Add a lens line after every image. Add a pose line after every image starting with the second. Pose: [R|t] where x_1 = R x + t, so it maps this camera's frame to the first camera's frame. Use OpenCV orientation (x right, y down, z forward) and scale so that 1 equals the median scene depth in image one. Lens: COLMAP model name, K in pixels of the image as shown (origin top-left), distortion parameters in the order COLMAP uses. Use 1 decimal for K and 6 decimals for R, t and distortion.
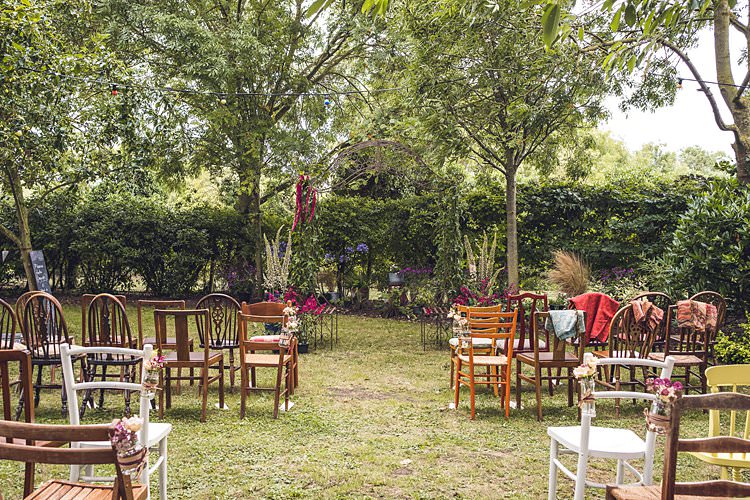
lens RADIAL K [[775.7, 0, 378.2], [0, 775.7, 247.5], [0, 0, 1]] dist [0.017751, 0.000000]
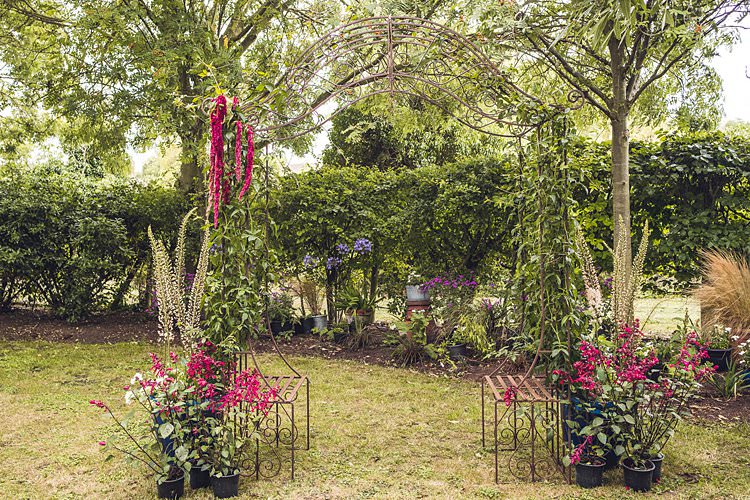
lens RADIAL K [[775.7, 0, 374.0], [0, 775.7, 243.9], [0, 0, 1]] dist [0.017751, 0.000000]
pose [[0.999864, -0.009350, -0.013593, -0.003014], [0.009525, 0.999871, 0.012908, -0.008632], [0.013471, -0.013035, 0.999824, 0.376706]]
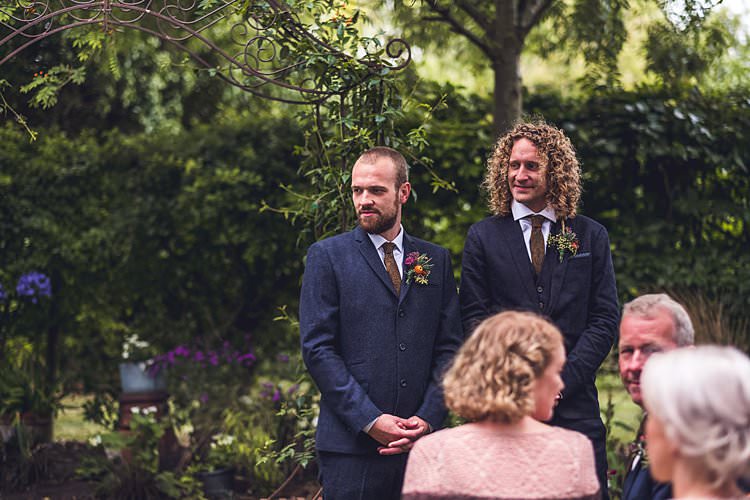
lens RADIAL K [[1874.0, 0, 376.0], [0, 1874.0, 247.0], [0, 0, 1]] dist [0.111992, 0.000000]
pose [[0.985122, -0.007278, 0.171705, -0.014682], [0.008598, 0.999939, -0.006947, -0.008758], [-0.171644, 0.008320, 0.985124, 0.215805]]
